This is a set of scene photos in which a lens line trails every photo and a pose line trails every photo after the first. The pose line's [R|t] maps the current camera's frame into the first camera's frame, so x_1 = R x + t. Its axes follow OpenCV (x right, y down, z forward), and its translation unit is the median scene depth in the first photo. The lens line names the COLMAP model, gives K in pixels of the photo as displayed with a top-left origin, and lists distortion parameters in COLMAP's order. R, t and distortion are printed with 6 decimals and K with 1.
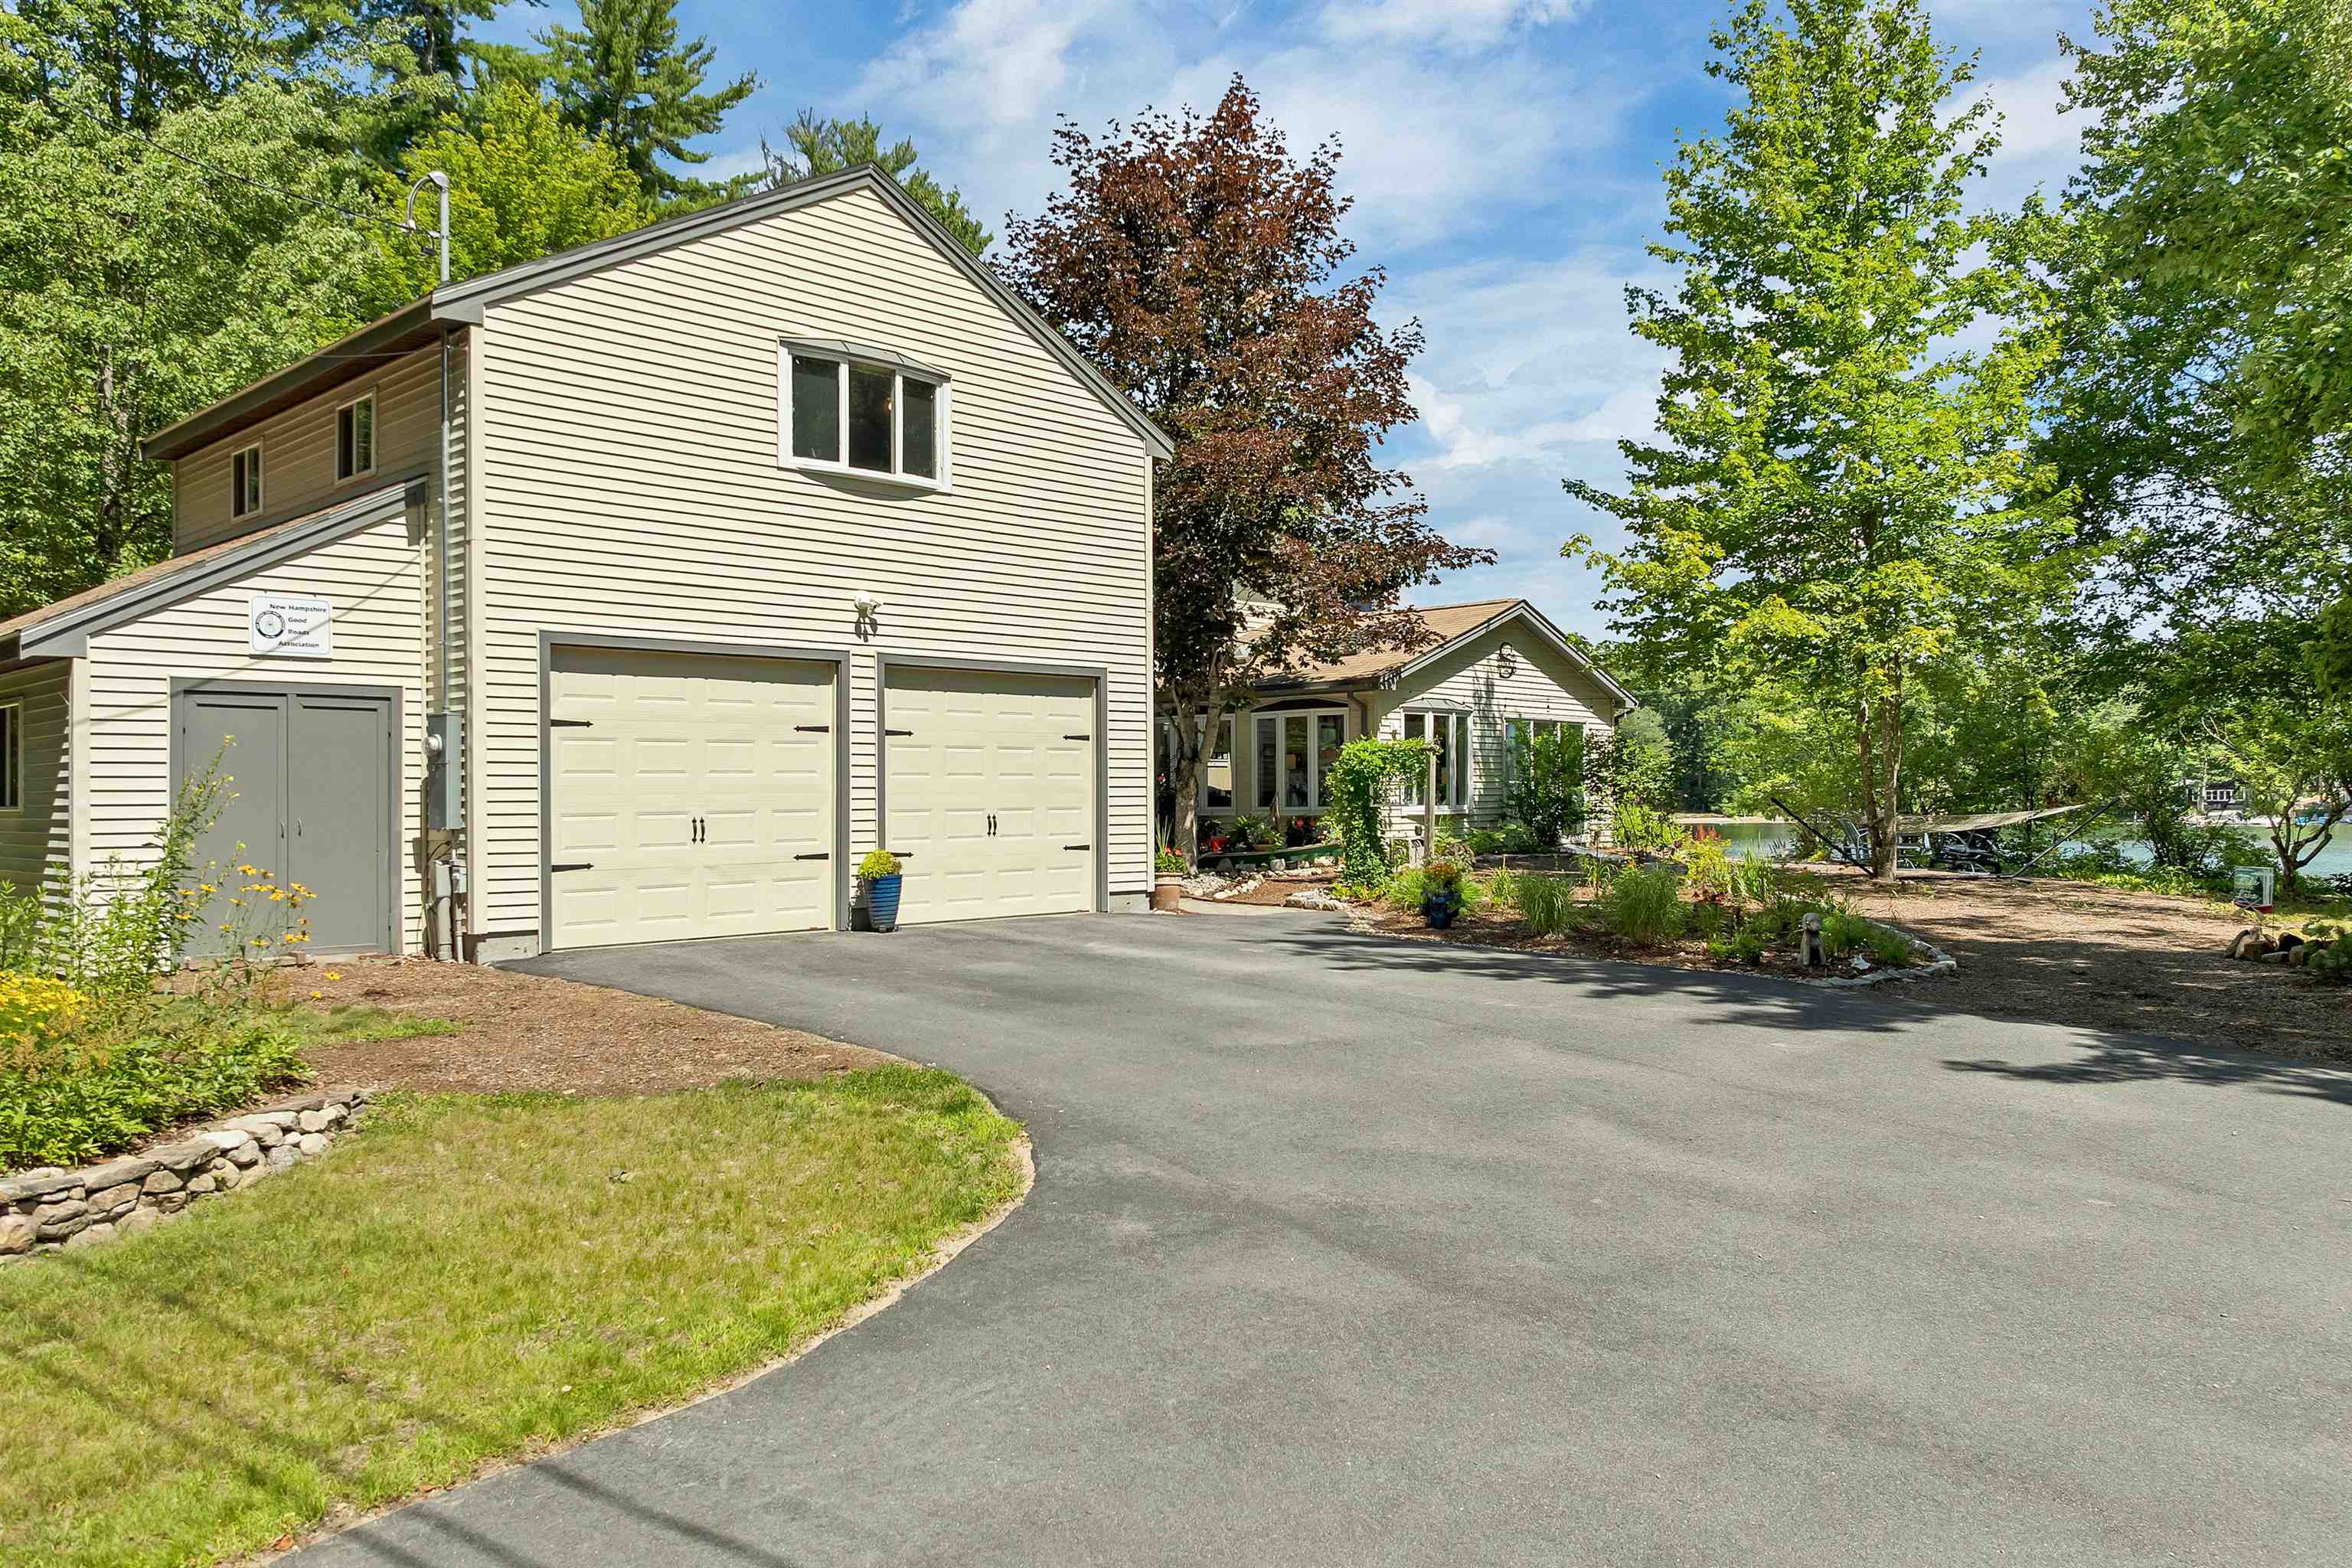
lens RADIAL K [[1683.7, 0, 1170.5], [0, 1683.7, 797.8], [0, 0, 1]] dist [-0.039521, 0.001083]
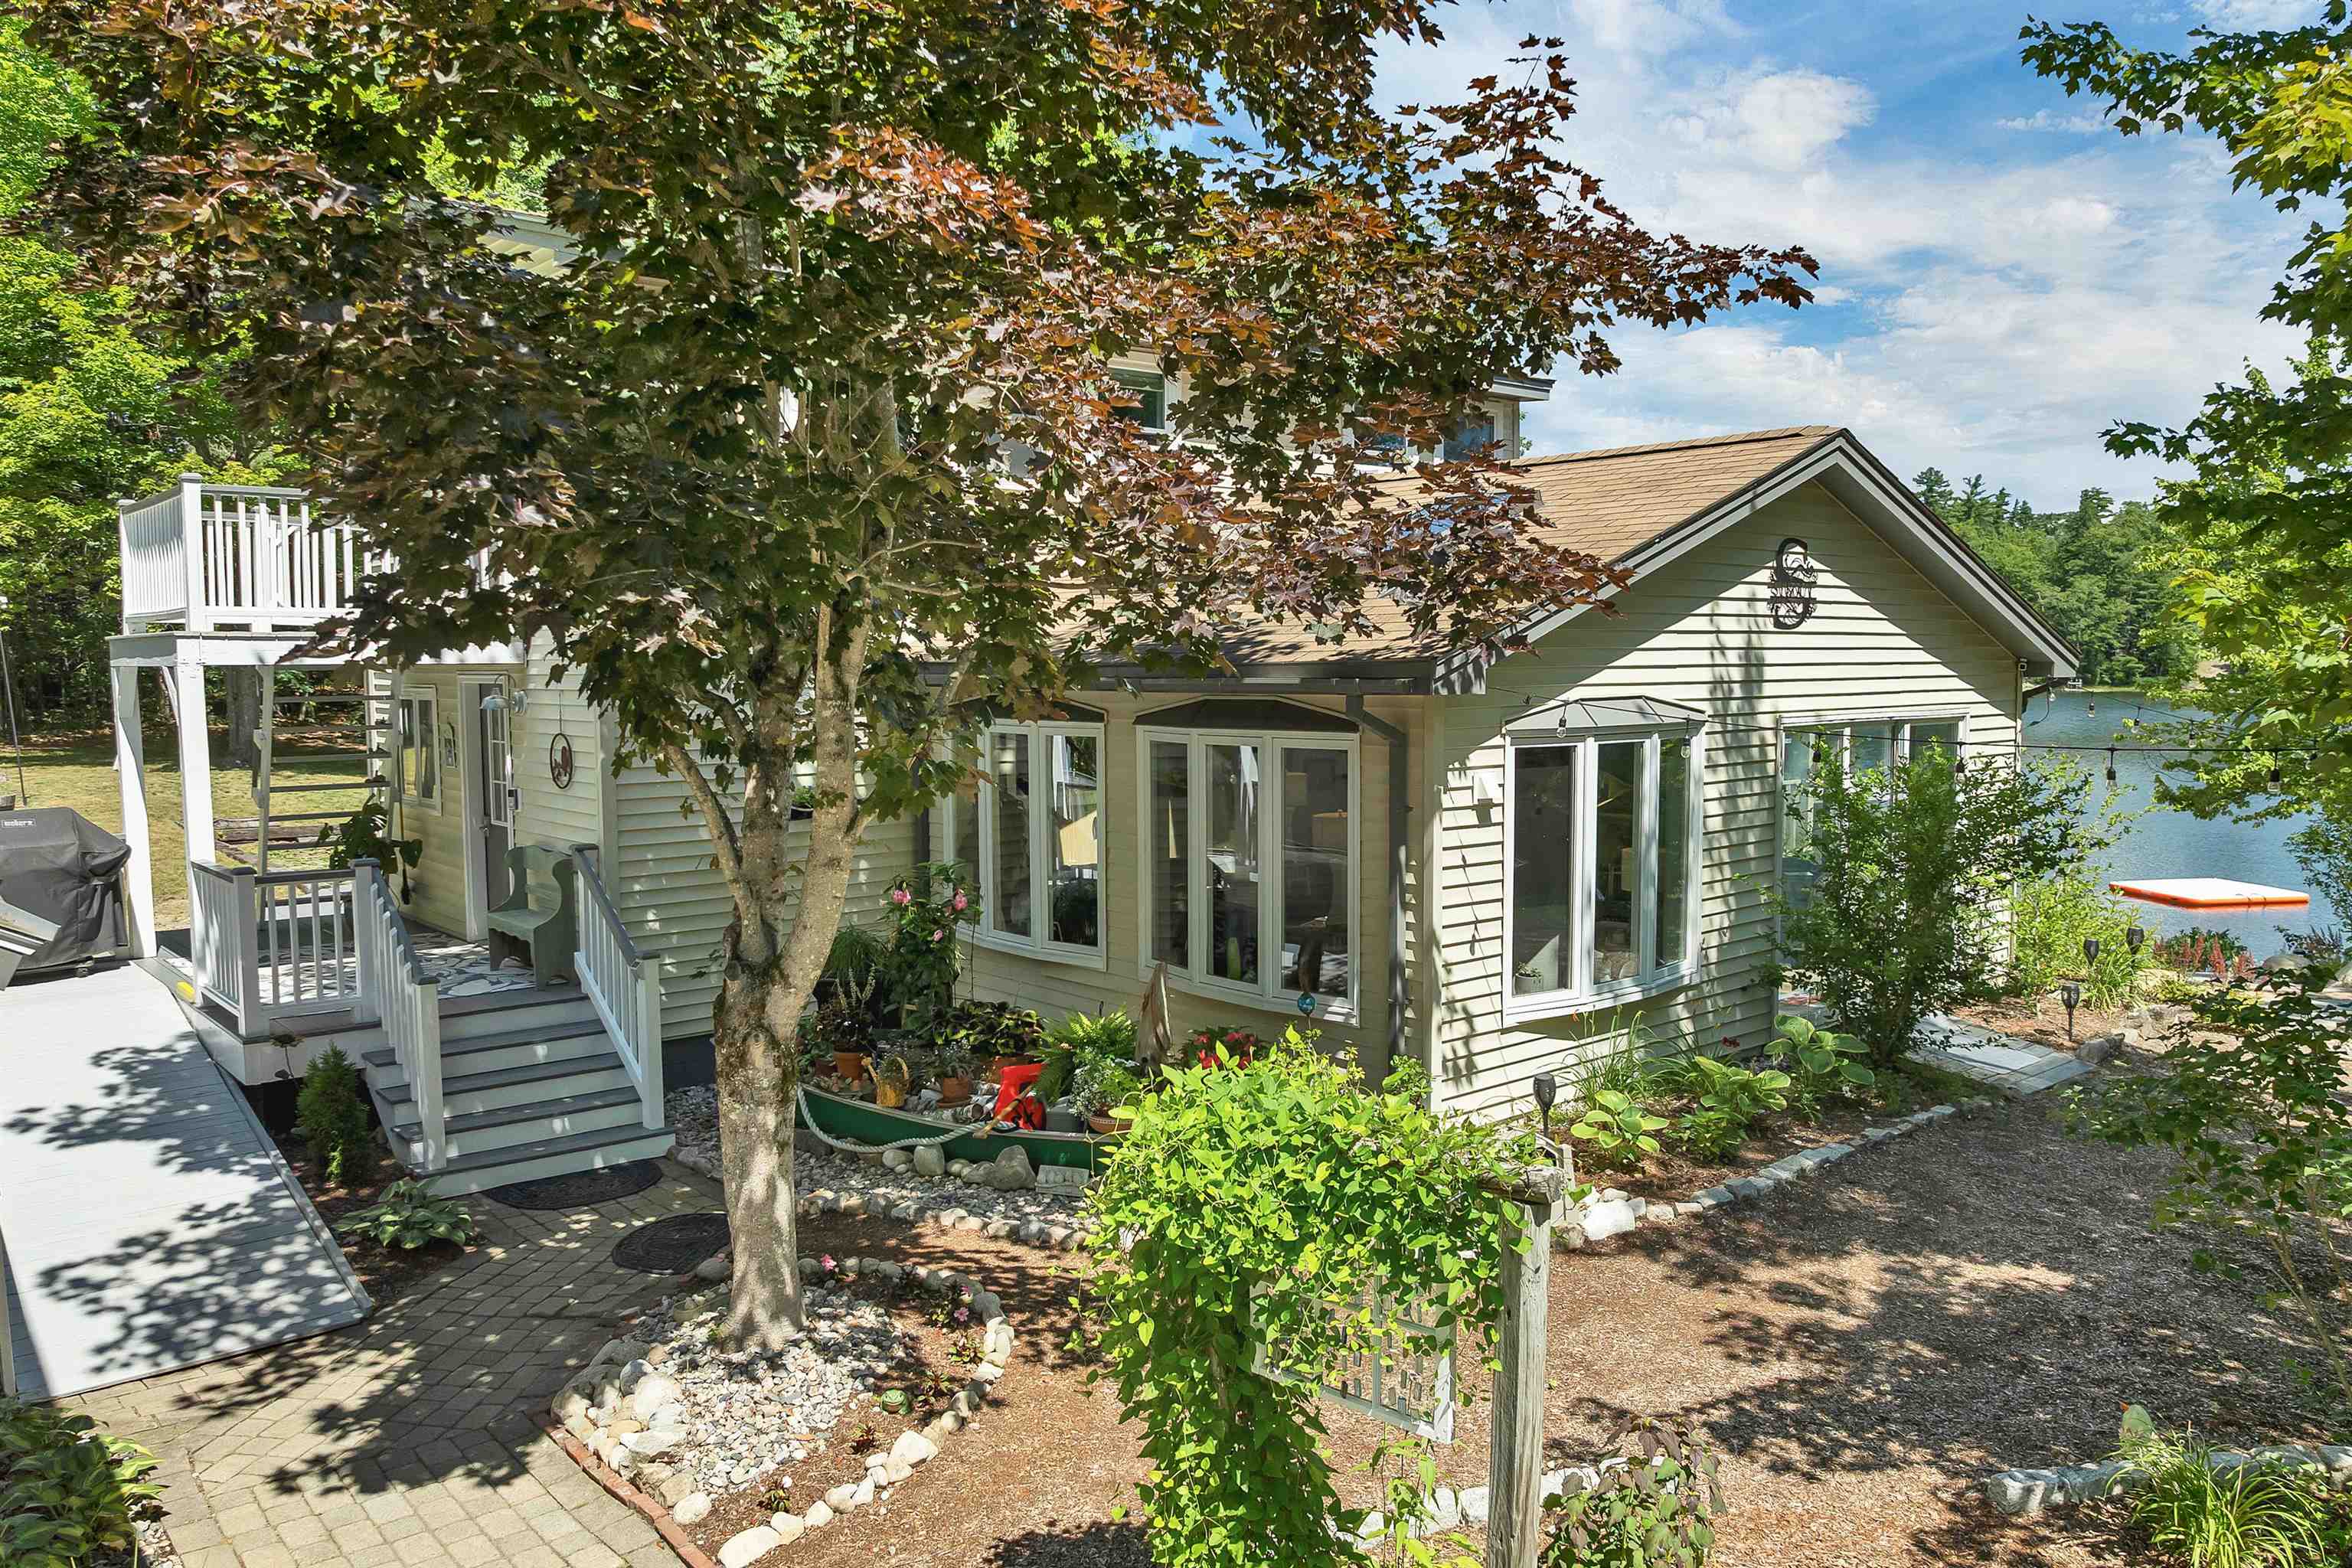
lens RADIAL K [[1685.3, 0, 1186.5], [0, 1685.3, 790.7], [0, 0, 1]] dist [-0.022774, -0.003964]
pose [[0.994619, 0.008425, -0.103254, 0.104582], [0.000132, 0.996584, 0.082585, -0.070258], [0.103597, -0.082154, 0.991221, 0.623602]]
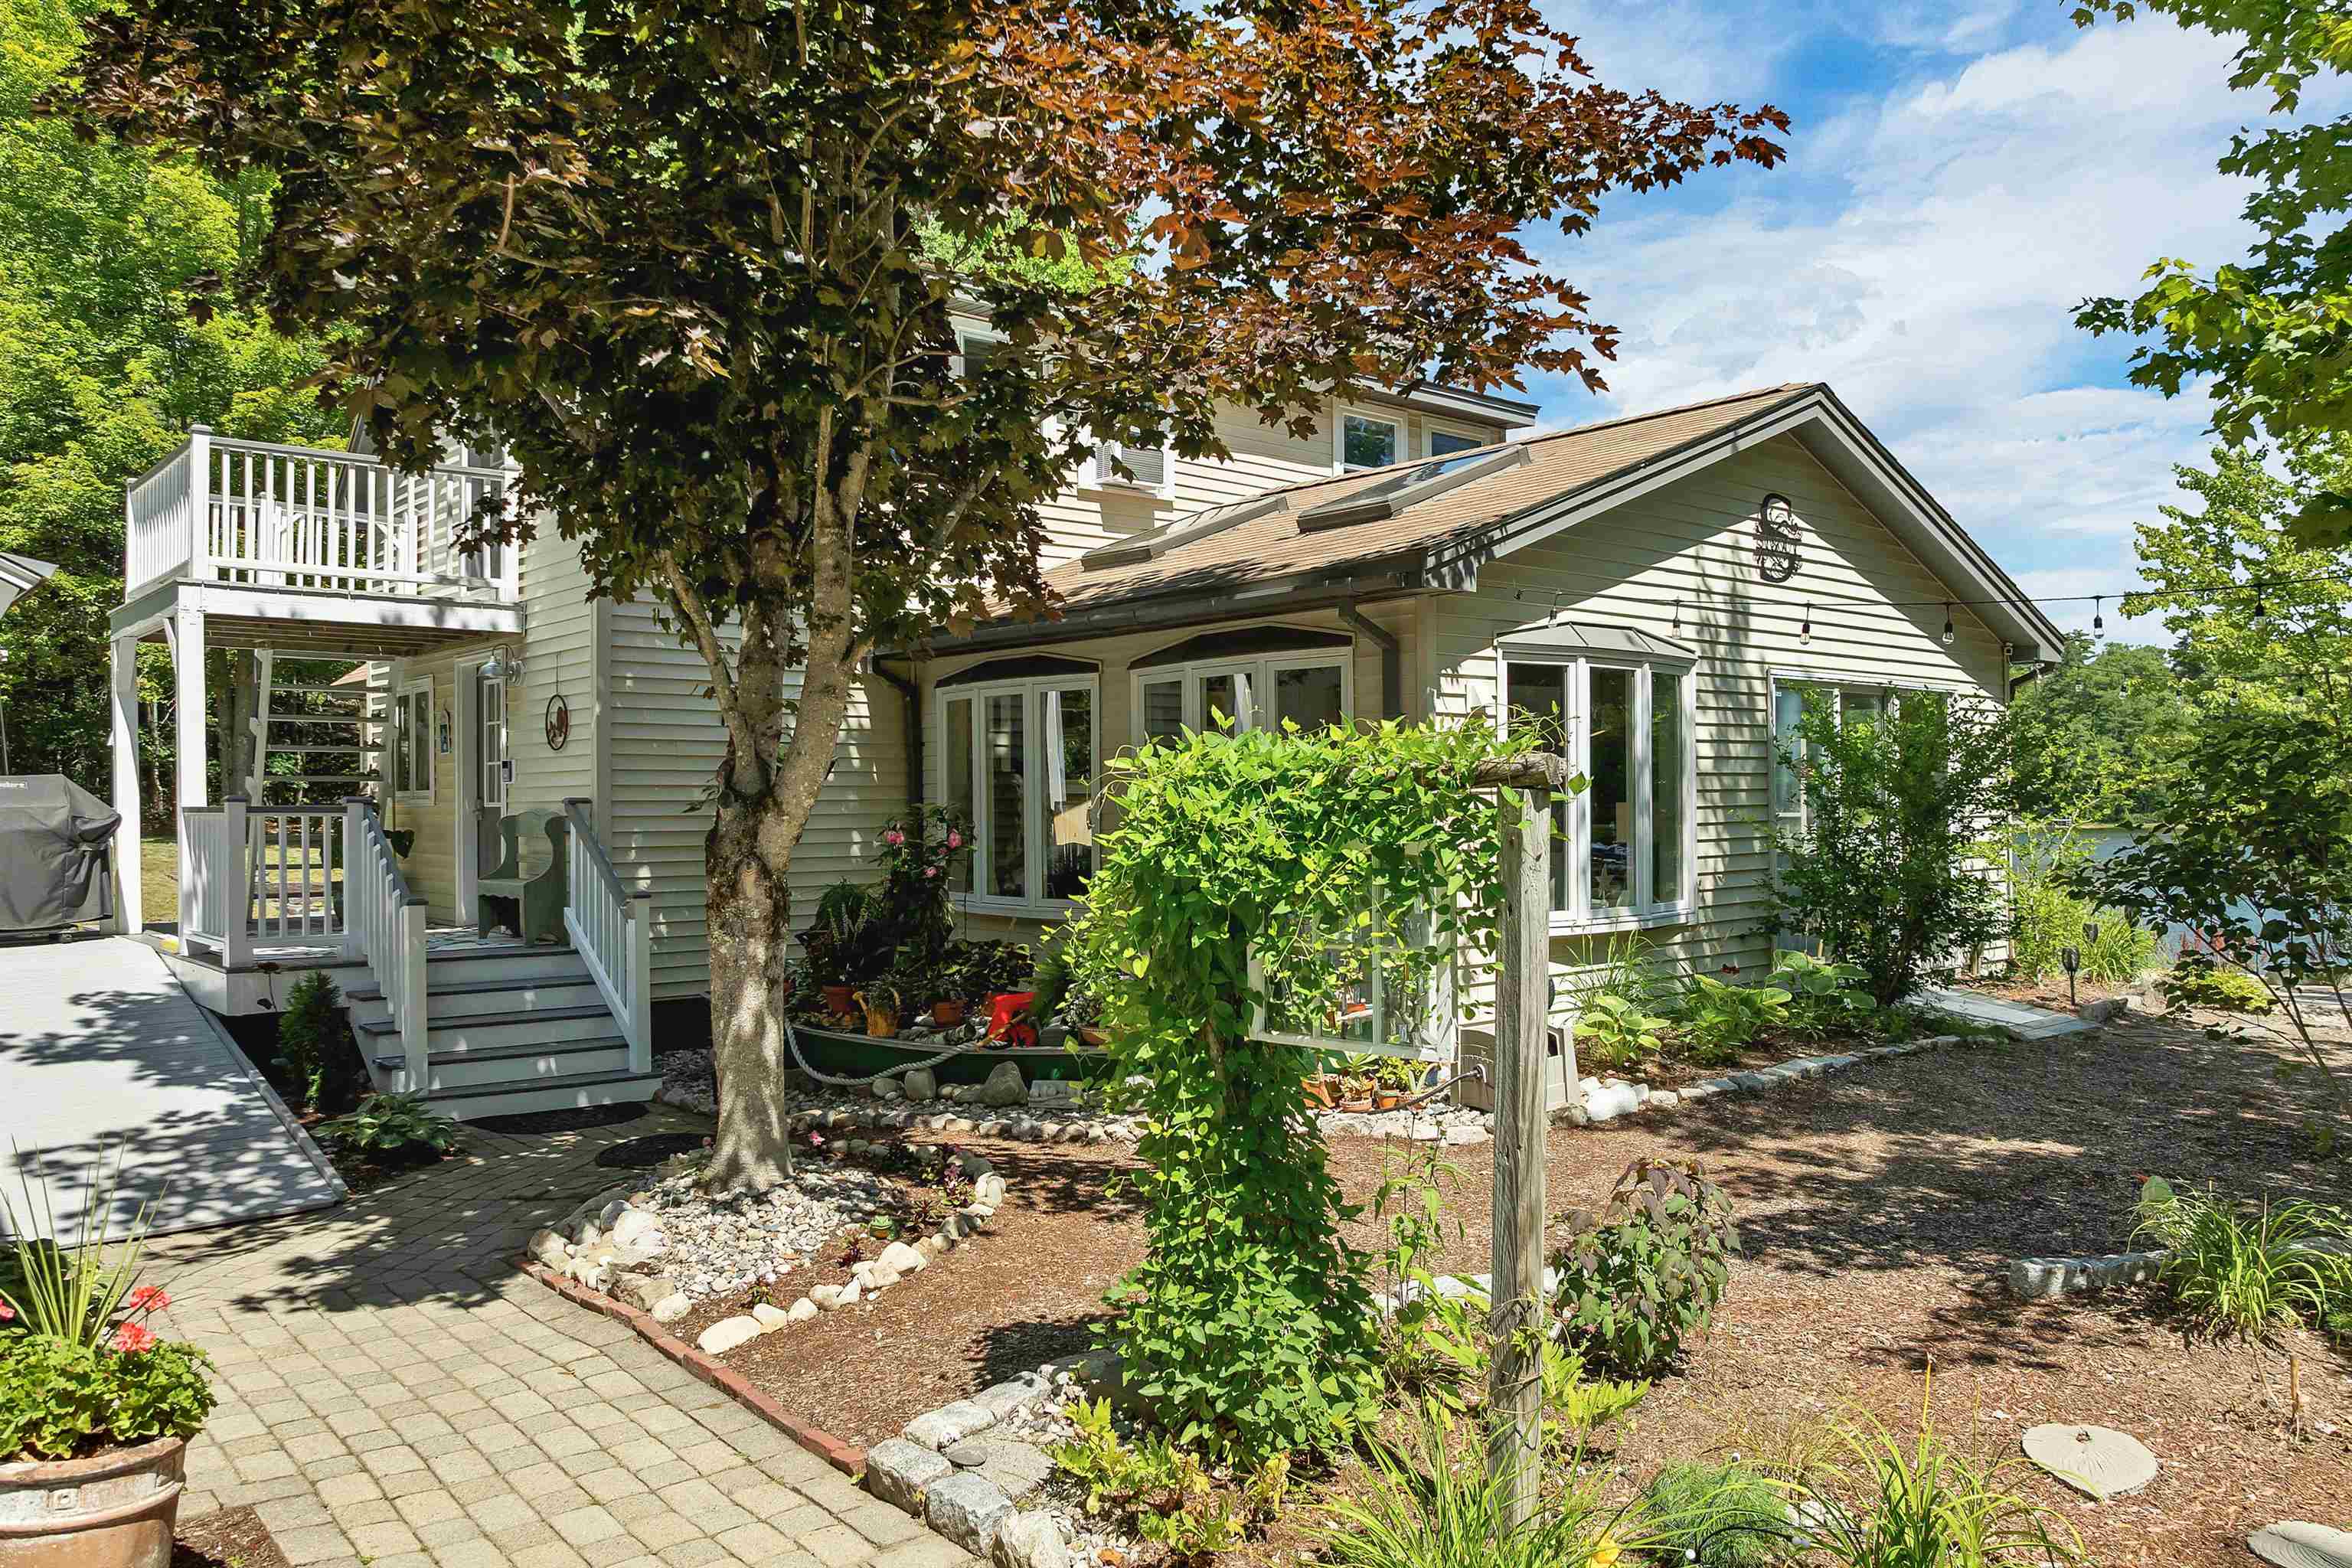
lens RADIAL K [[1685.3, 0, 1186.5], [0, 1685.3, 790.7], [0, 0, 1]] dist [-0.022774, -0.003964]
pose [[0.995032, -0.002473, -0.099530, 0.104569], [0.002034, 0.999988, -0.004510, -0.020397], [0.099539, 0.004285, 0.995024, 0.621097]]
